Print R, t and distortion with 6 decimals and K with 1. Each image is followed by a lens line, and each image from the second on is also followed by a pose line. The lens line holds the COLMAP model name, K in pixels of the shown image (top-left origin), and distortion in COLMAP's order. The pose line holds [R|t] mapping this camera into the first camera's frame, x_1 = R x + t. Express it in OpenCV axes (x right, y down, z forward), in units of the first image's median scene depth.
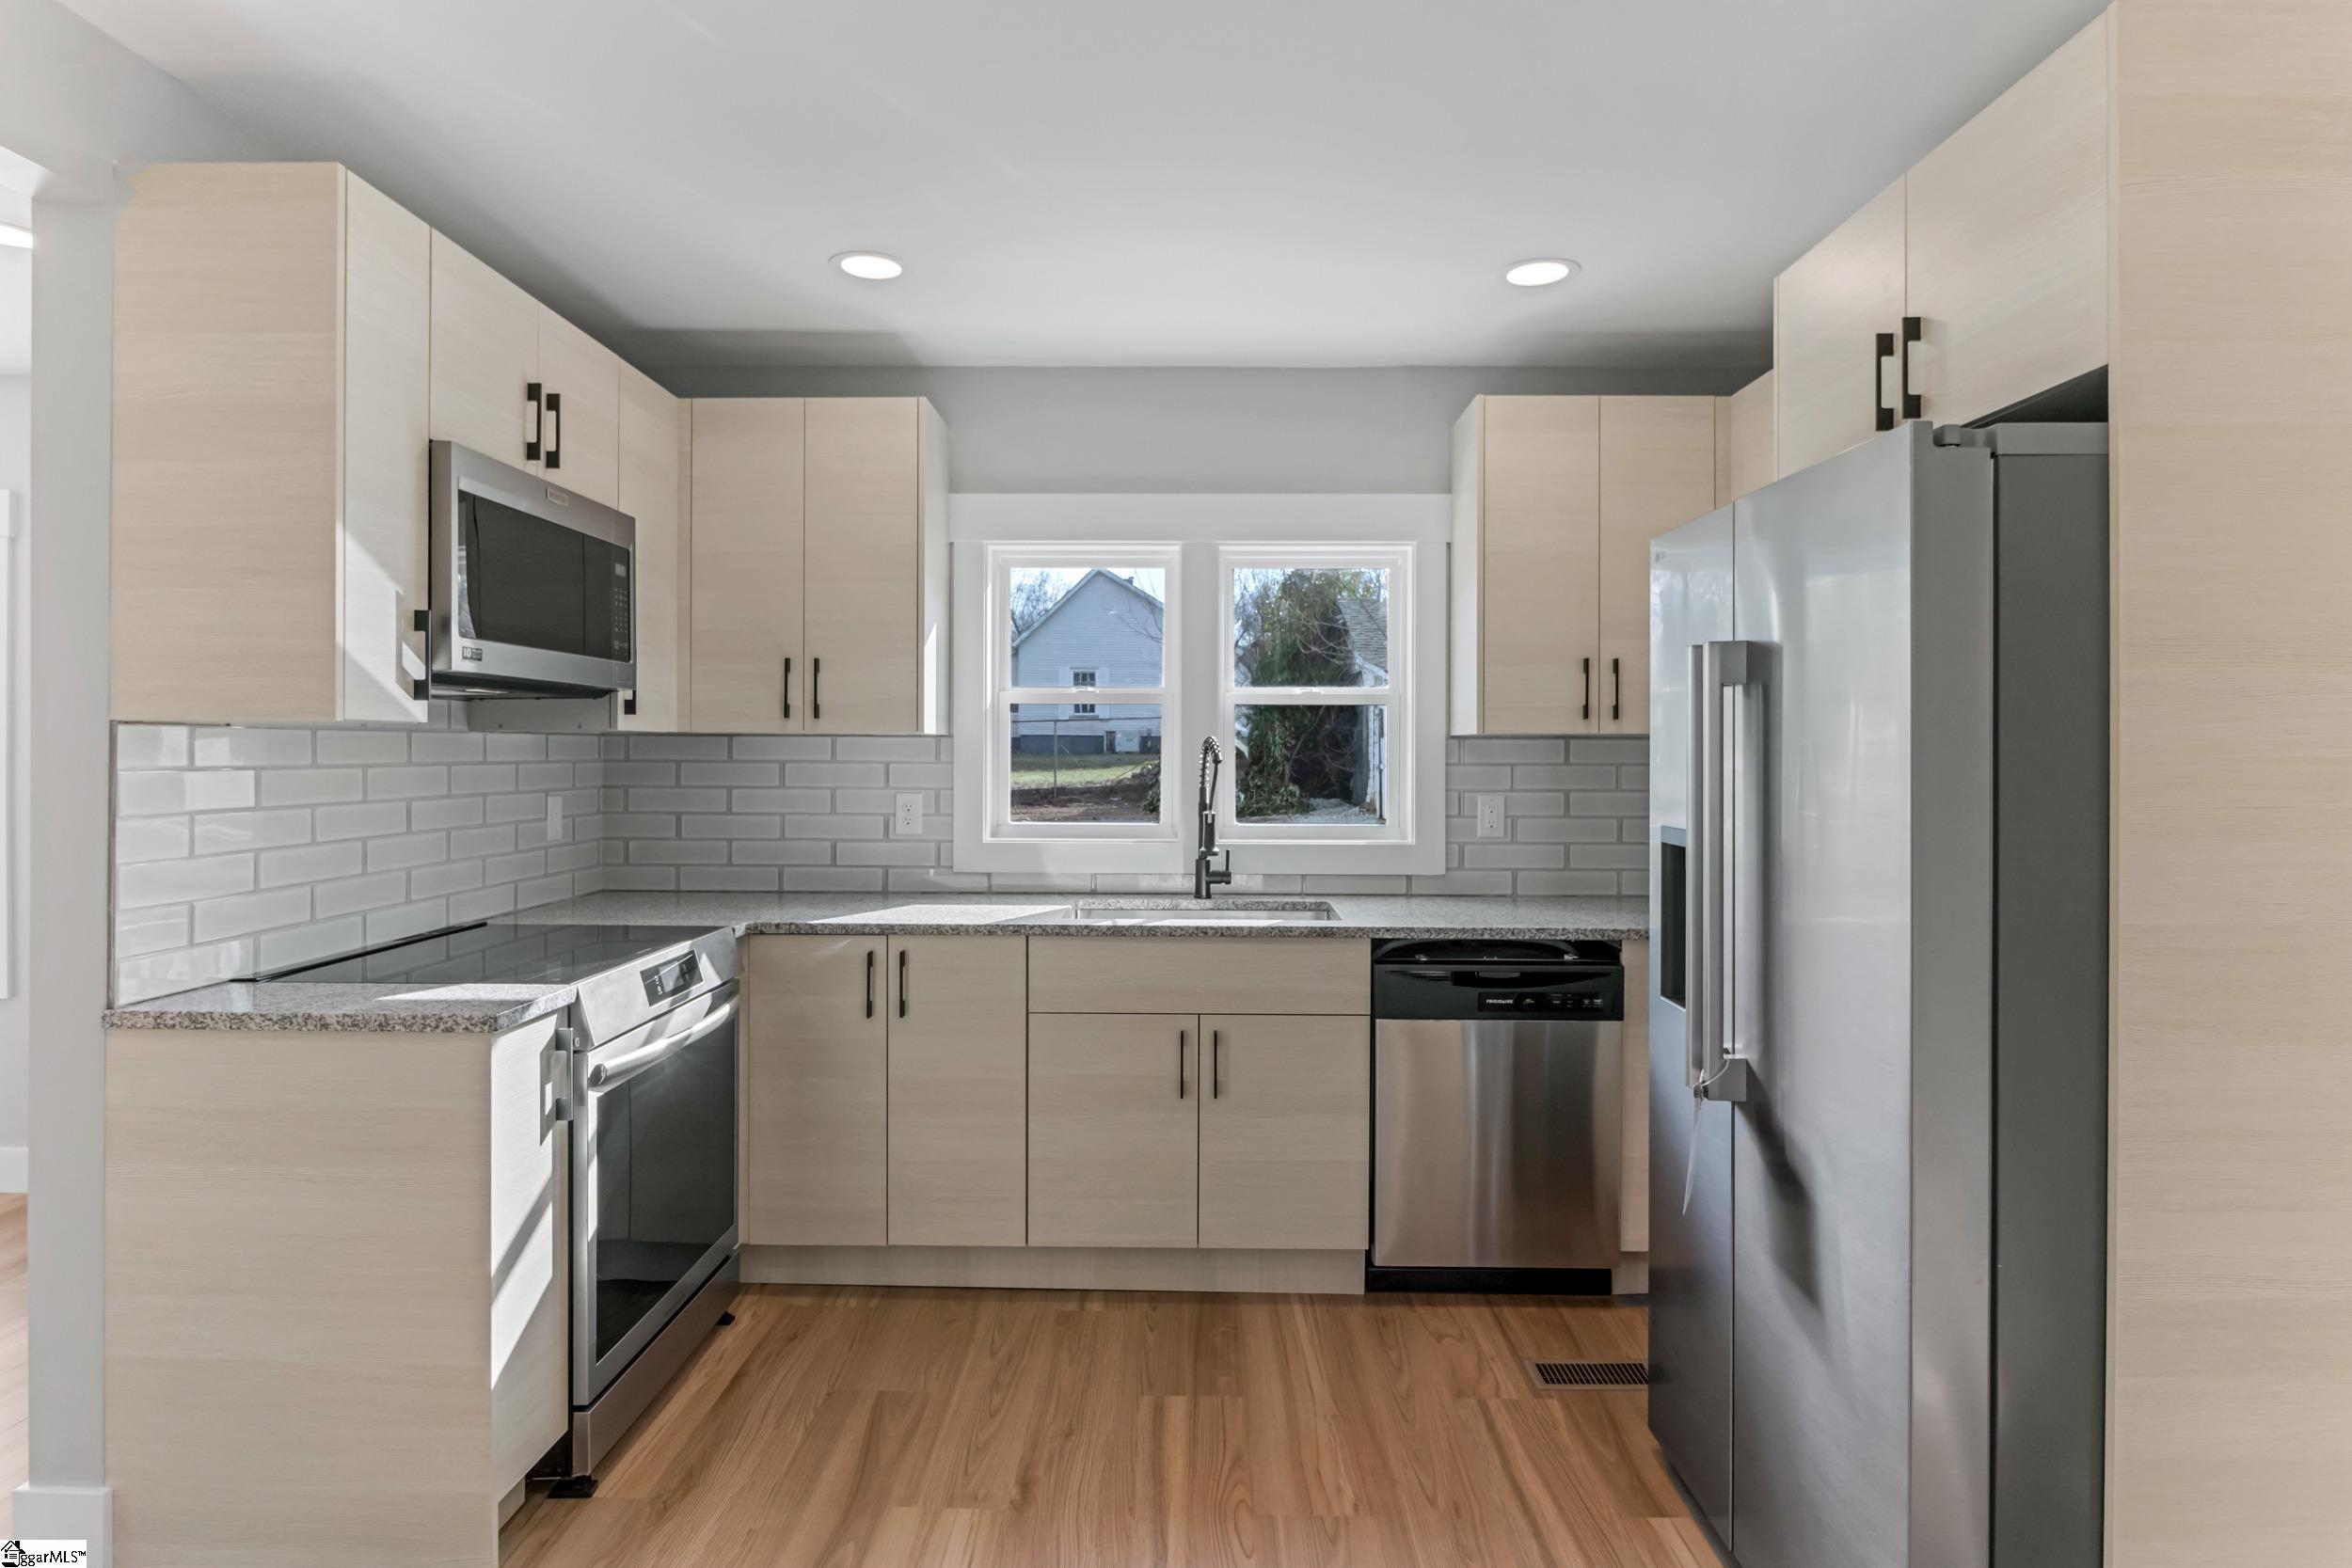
lens RADIAL K [[1274.9, 0, 1183.7], [0, 1274.9, 752.3], [0, 0, 1]] dist [-0.005903, -0.000321]
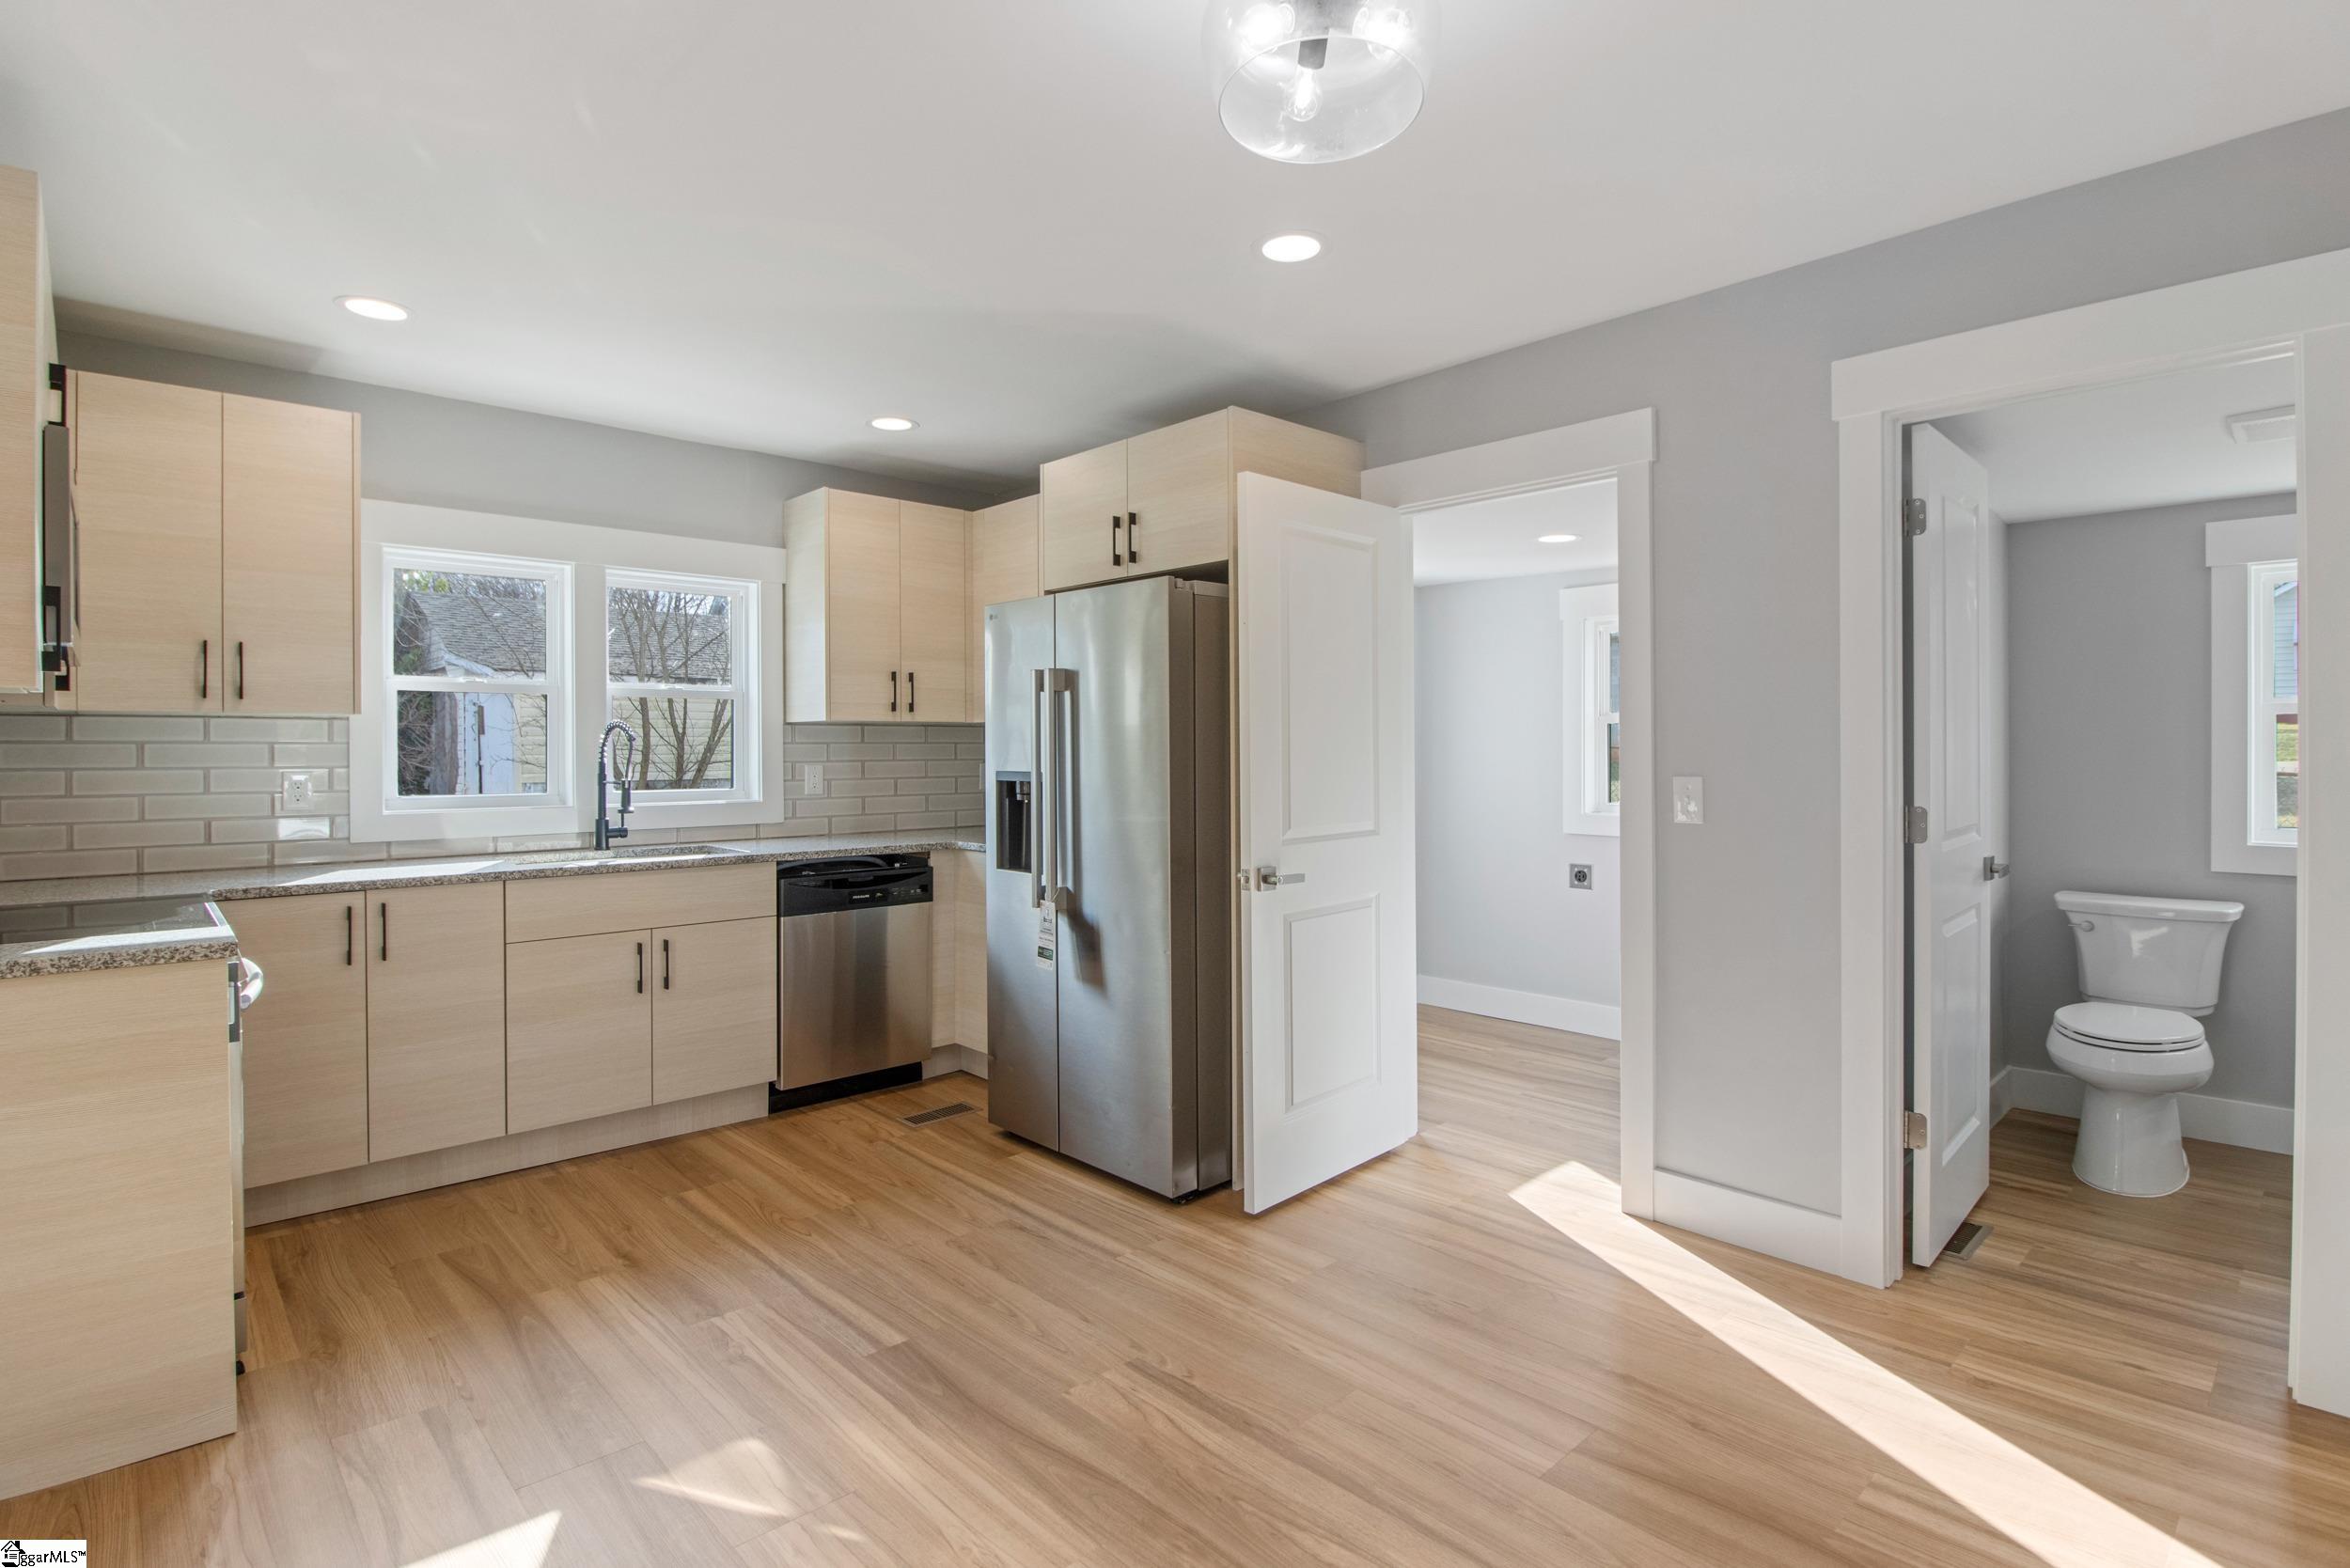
lens RADIAL K [[1138.3, 0, 1179.1], [0, 1138.3, 753.4], [0, 0, 1]] dist [0.002229, -0.013252]
pose [[0.722231, -0.009244, 0.691590, -0.407635], [0.008397, 0.999954, 0.004596, 0.022128], [-0.691601, 0.002488, 0.722275, -0.234032]]
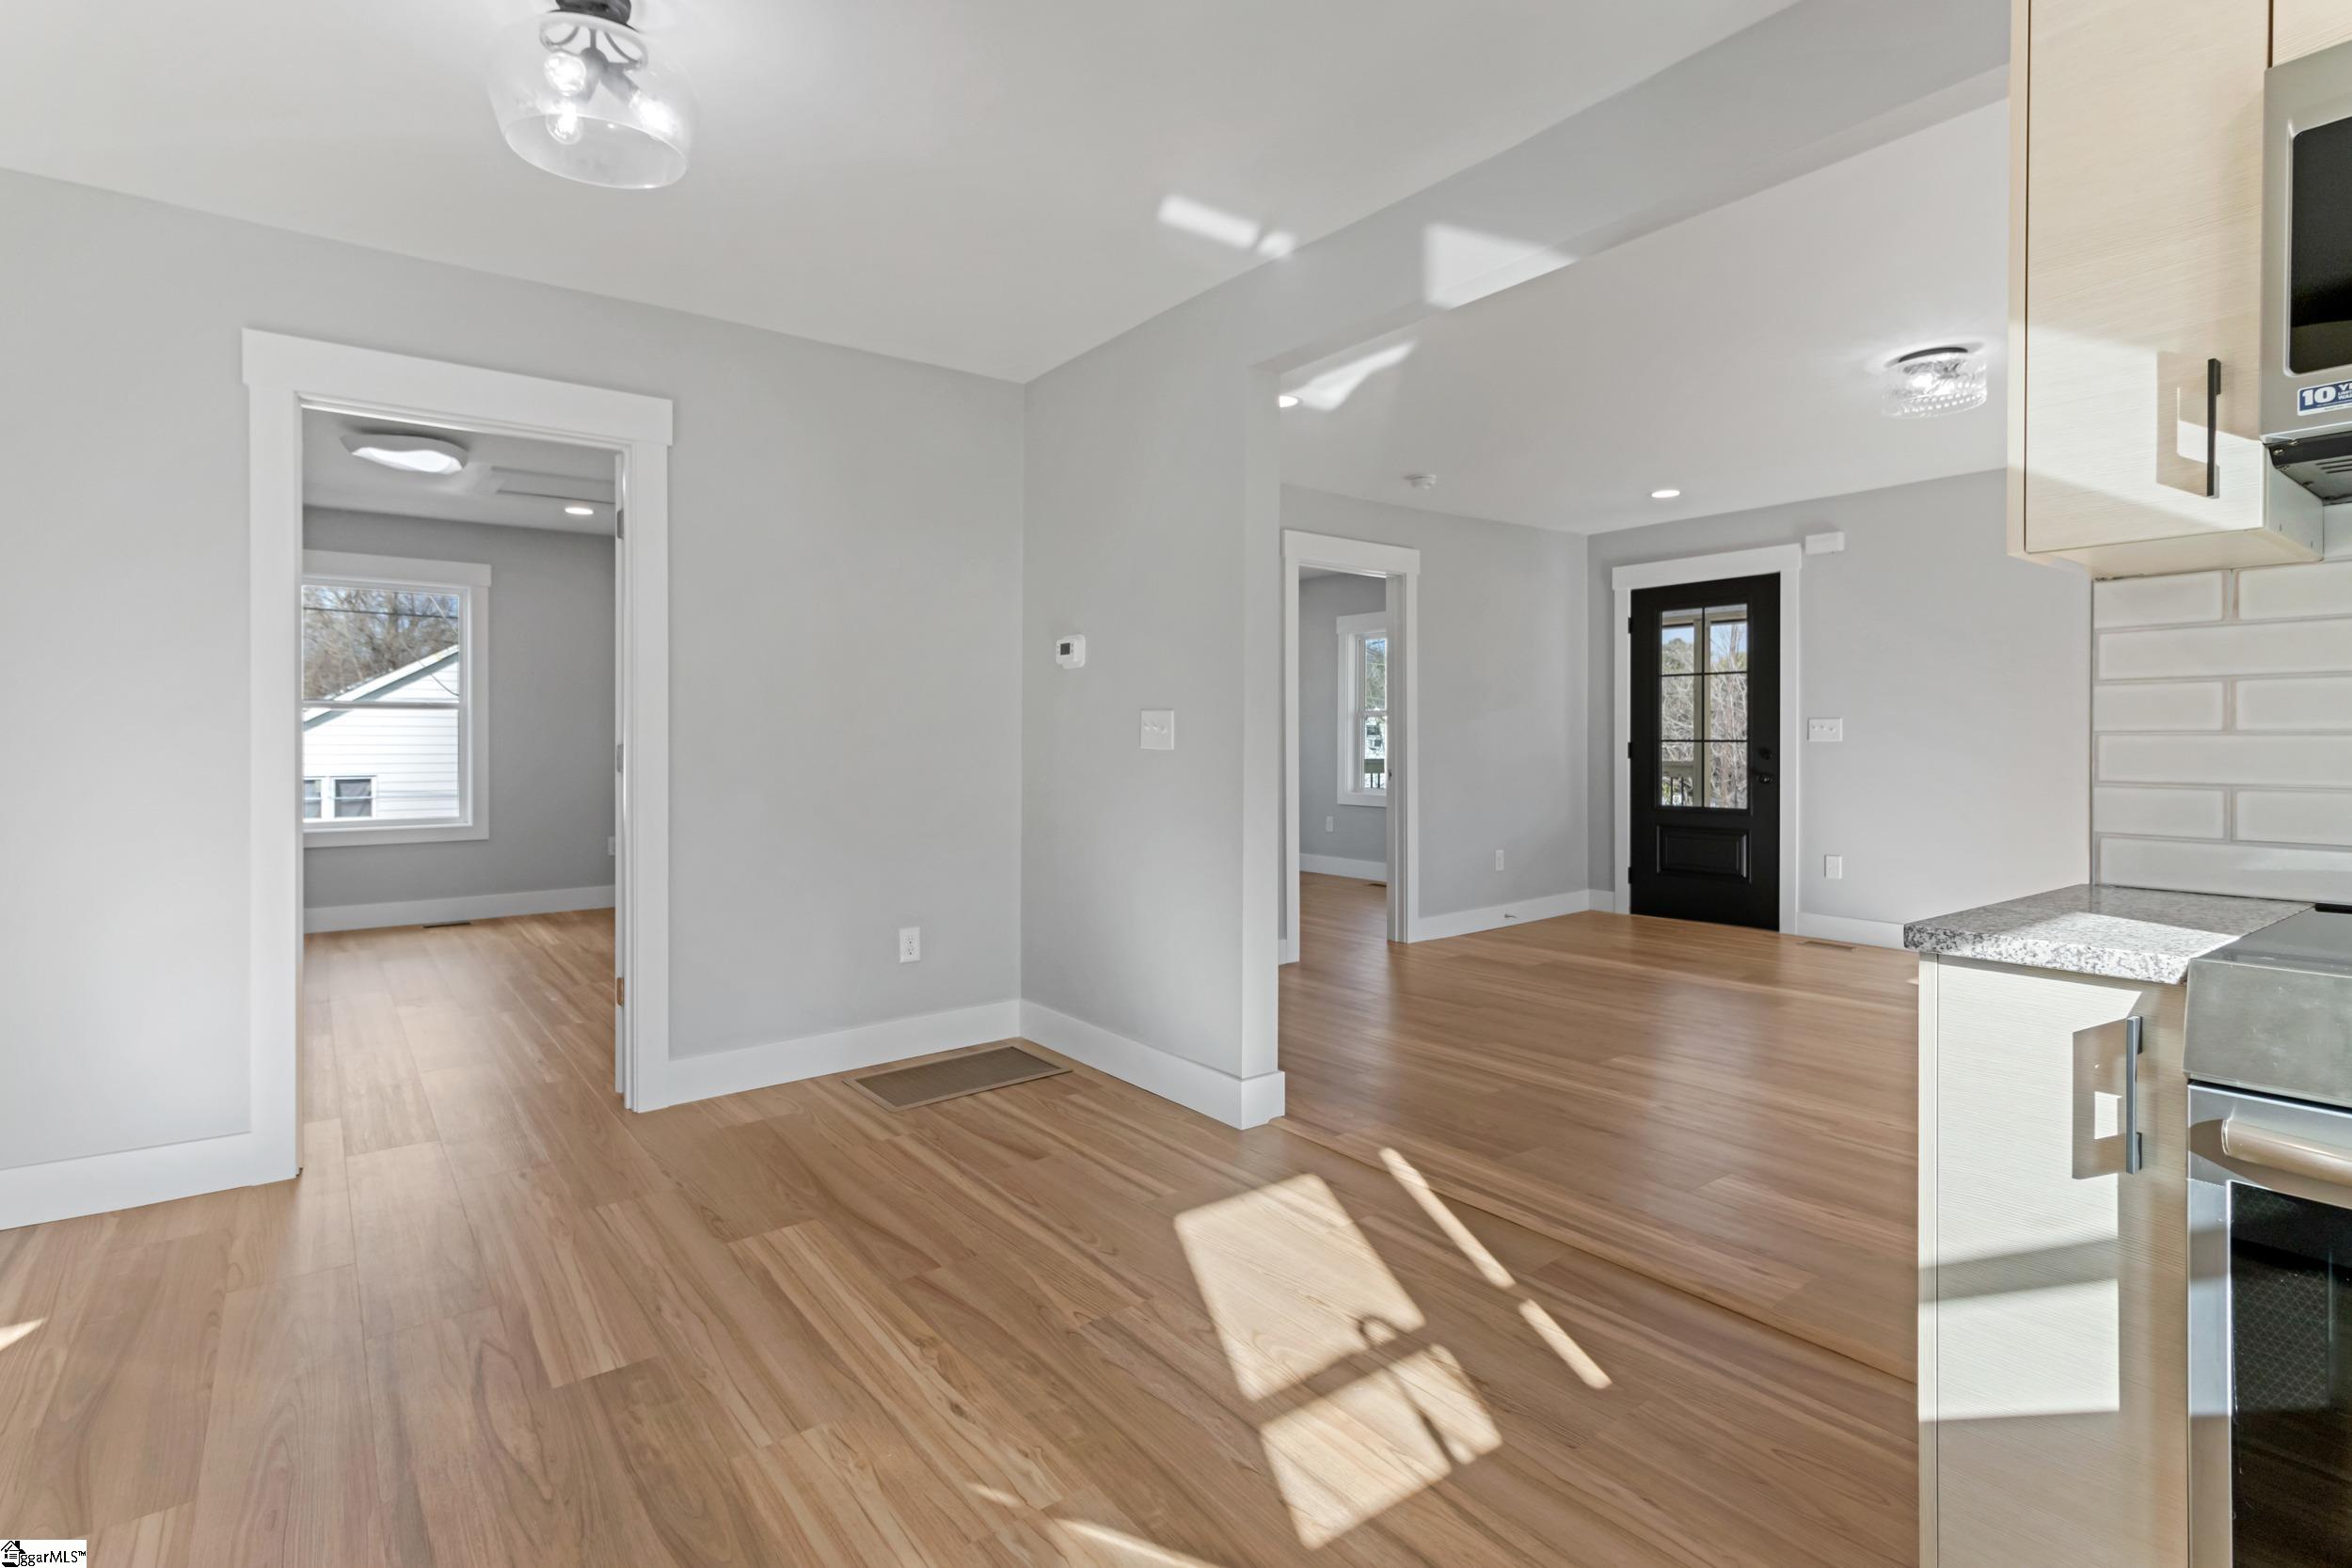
lens RADIAL K [[1147.3, 0, 1171.8], [0, 1147.3, 745.7], [0, 0, 1]] dist [0.000554, 0.000040]
pose [[-0.794556, -0.001429, -0.607189, 0.141616], [-0.004345, 0.999985, 0.003331, 0.064250], [0.607175, 0.005285, -0.794550, 0.820963]]
